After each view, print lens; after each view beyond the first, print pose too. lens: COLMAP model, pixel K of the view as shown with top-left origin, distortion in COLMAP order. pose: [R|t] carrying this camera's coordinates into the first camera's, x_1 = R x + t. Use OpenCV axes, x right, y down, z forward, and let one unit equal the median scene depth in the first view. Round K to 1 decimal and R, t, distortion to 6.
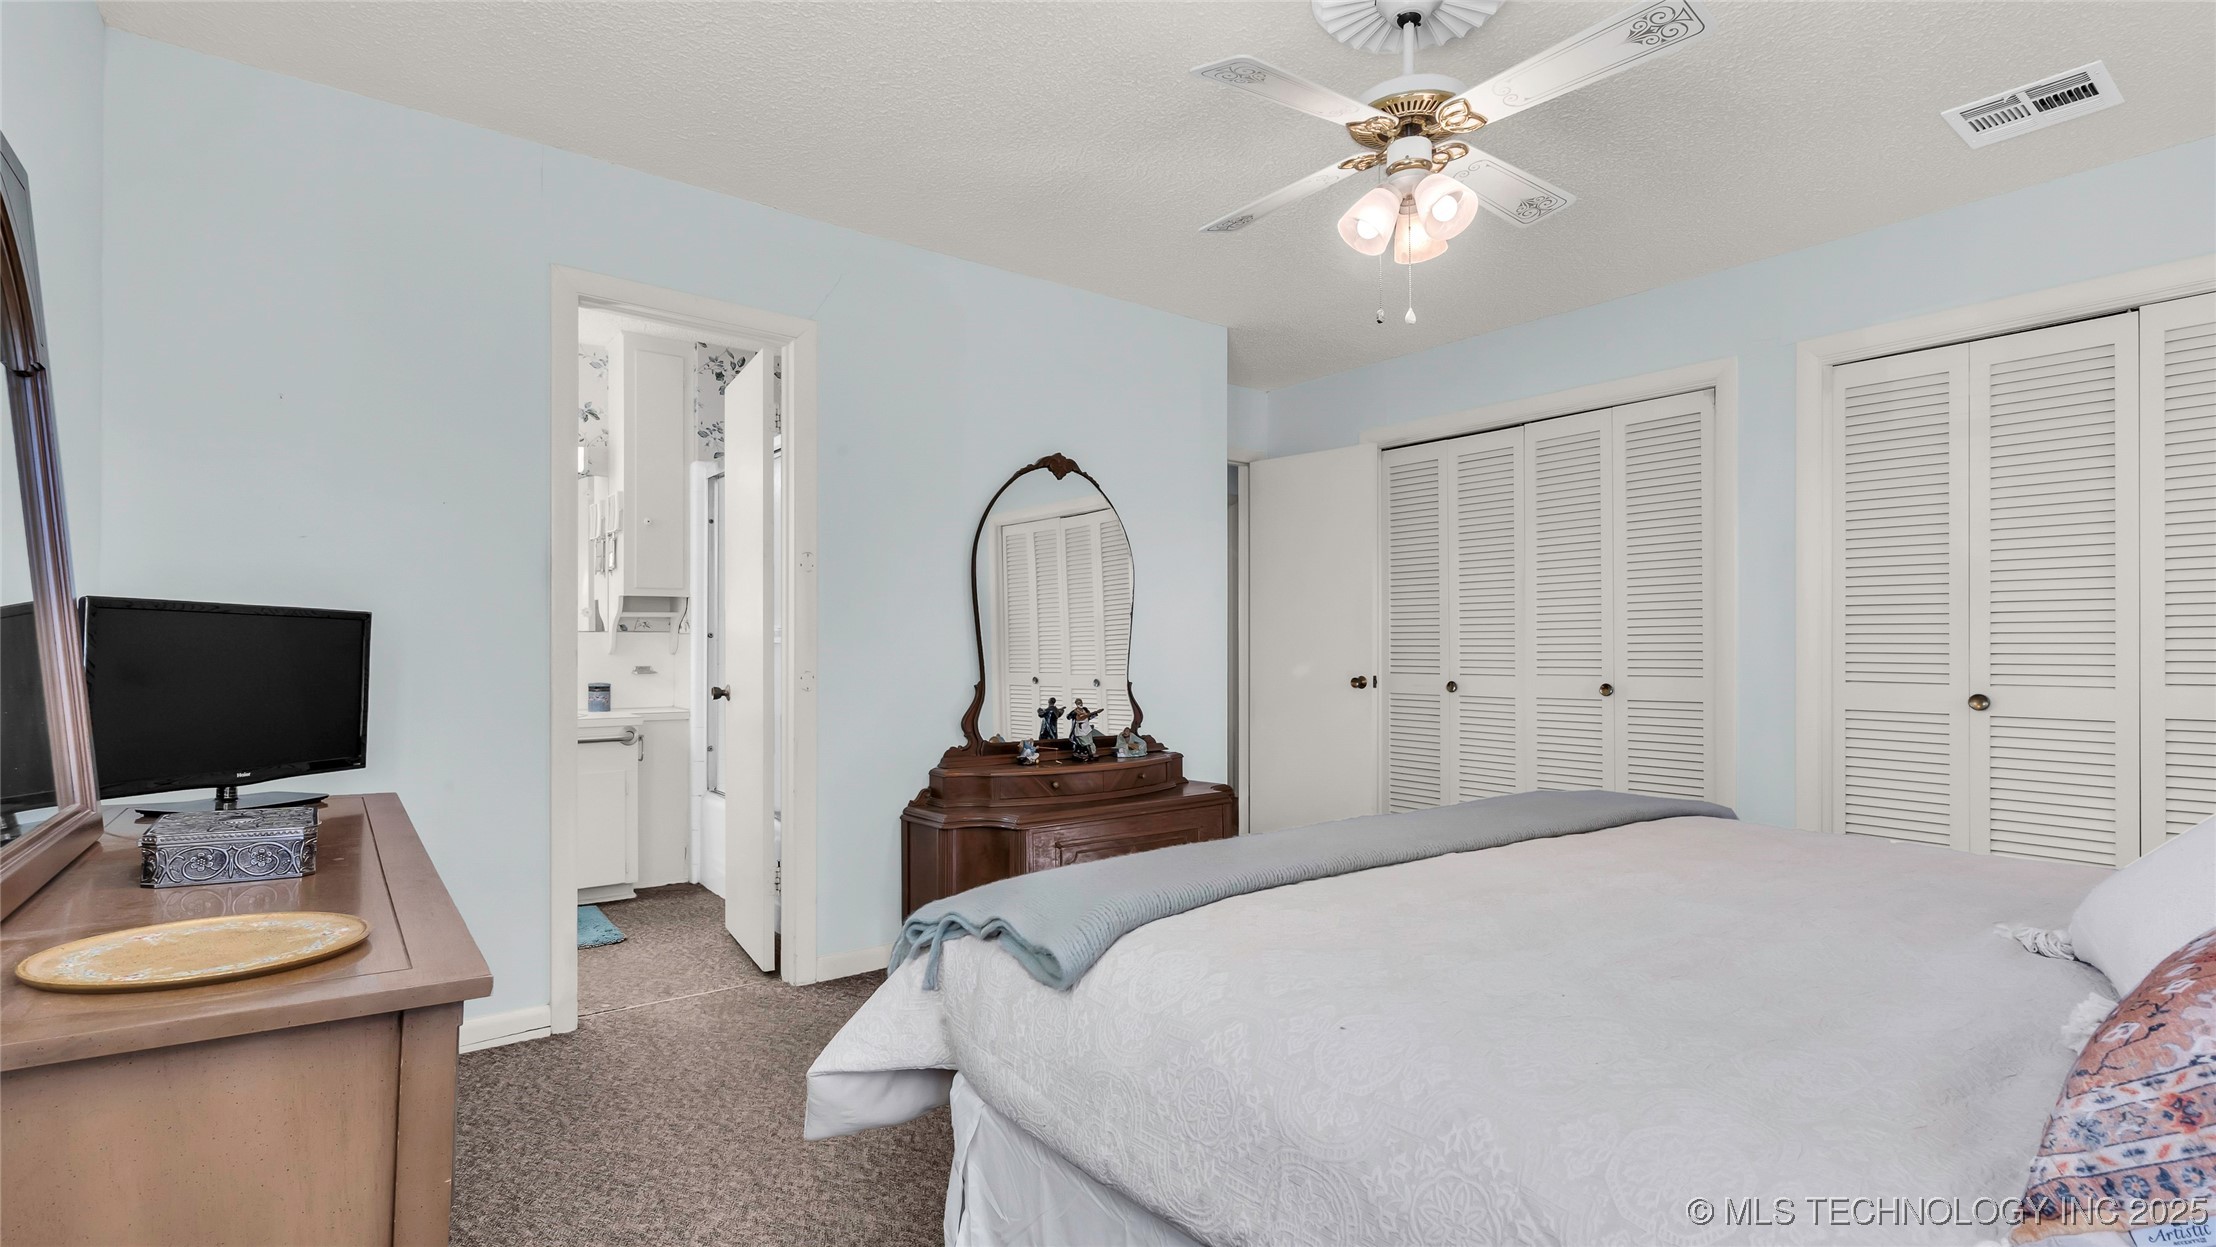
lens RADIAL K [[1040.3, 0, 1105.9], [0, 1040.3, 636.3], [0, 0, 1]] dist [-0.002413, 0.001285]
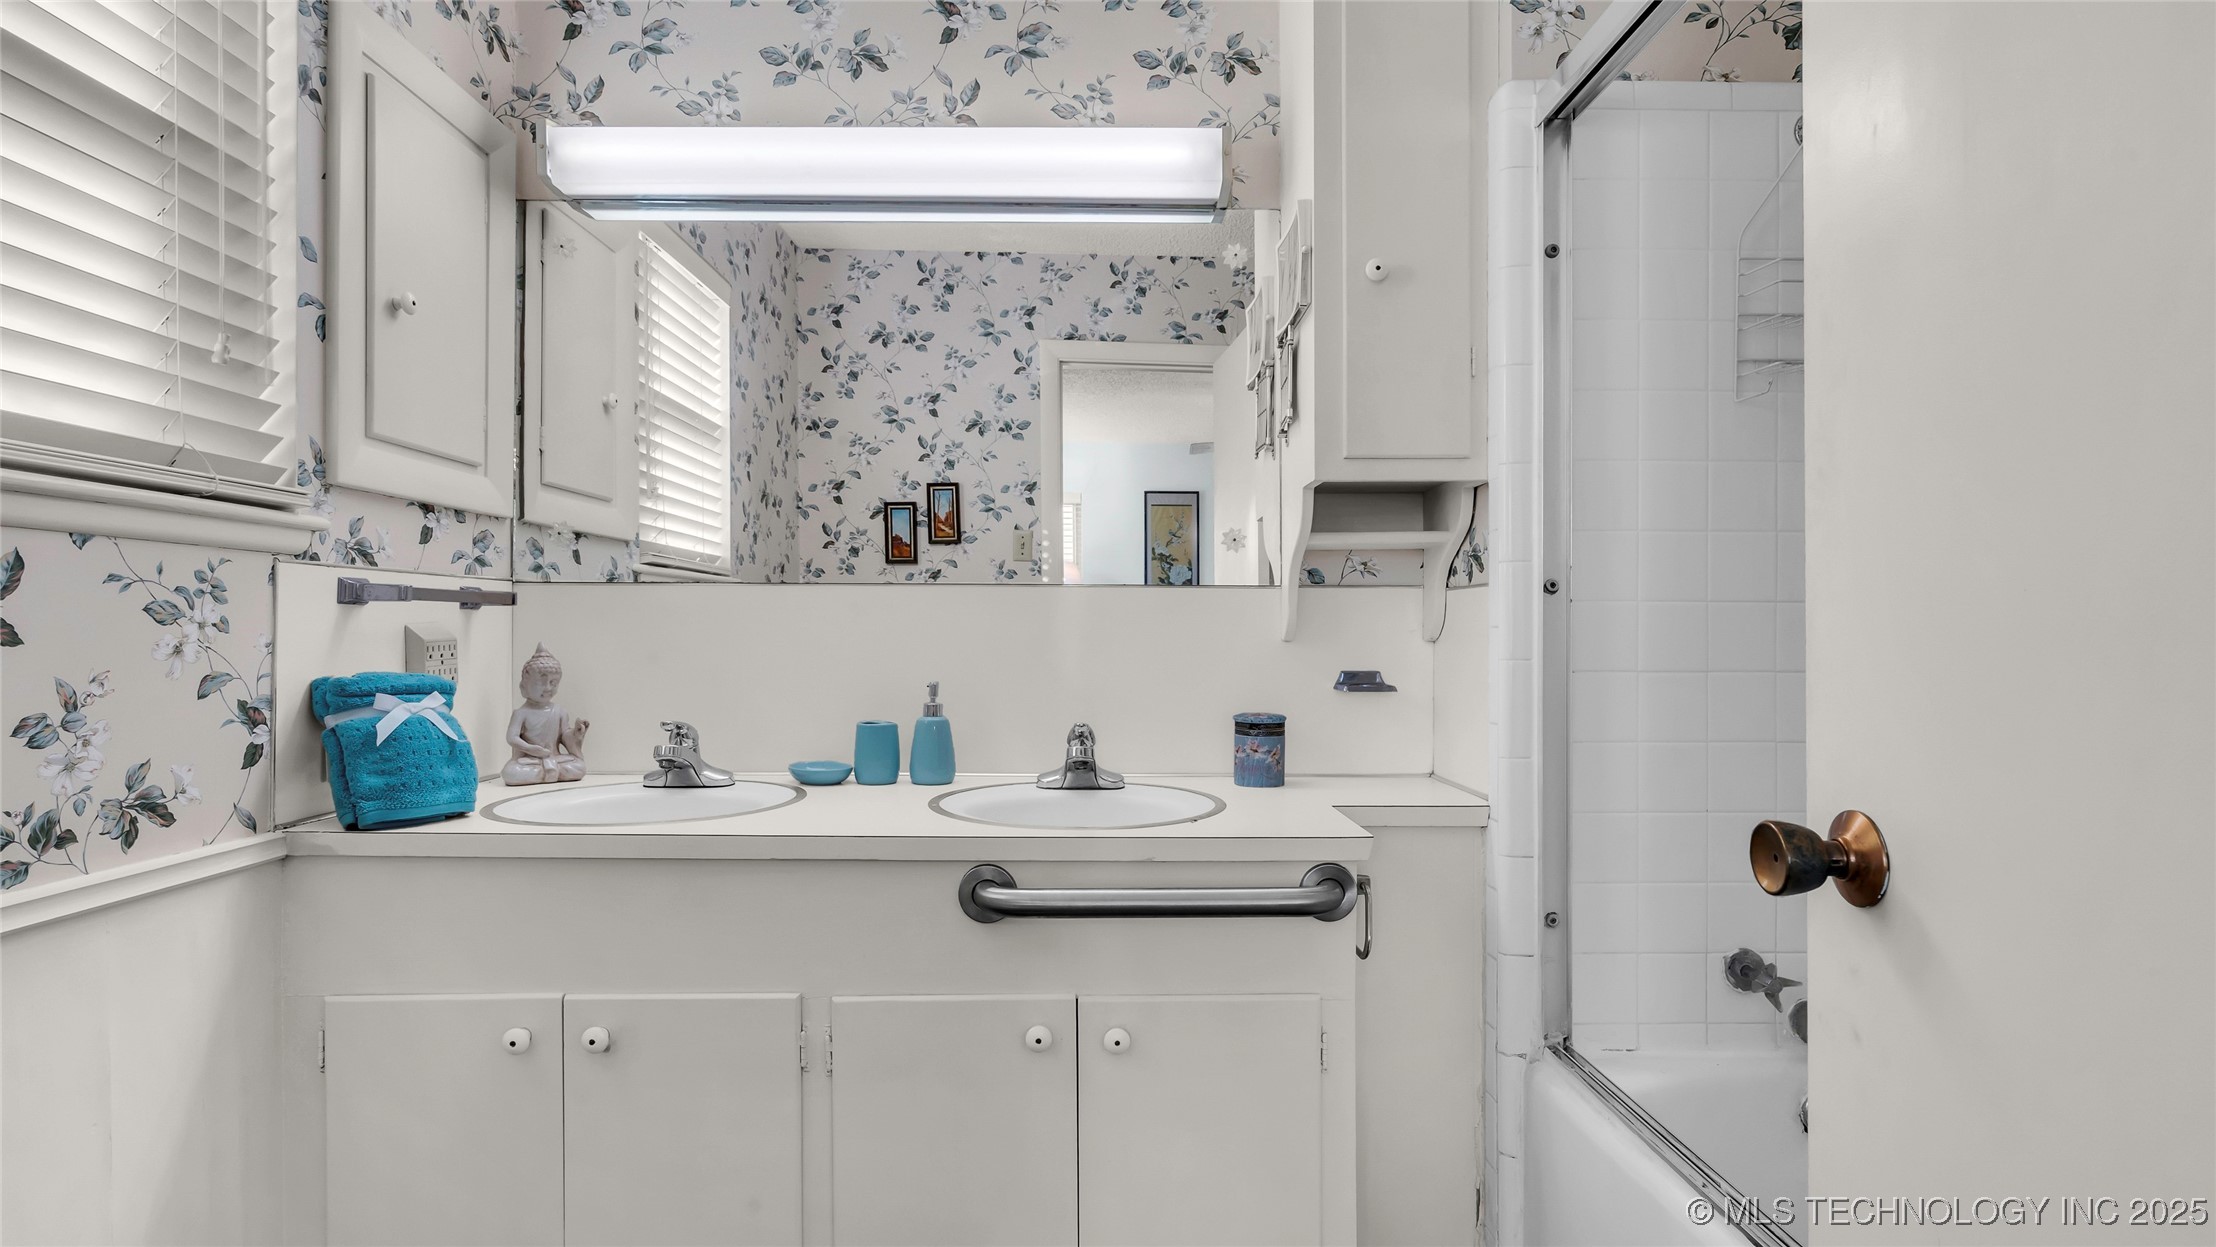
lens RADIAL K [[1040.3, 0, 1111.9], [0, 1040.3, 630.2], [0, 0, 1]] dist [-0.002413, 0.001285]
pose [[0.810515, 0.001329, -0.585716, -0.298084], [0.002831, 0.999977, 0.006186, 0.010779], [0.585711, -0.006672, 0.810493, 0.641417]]
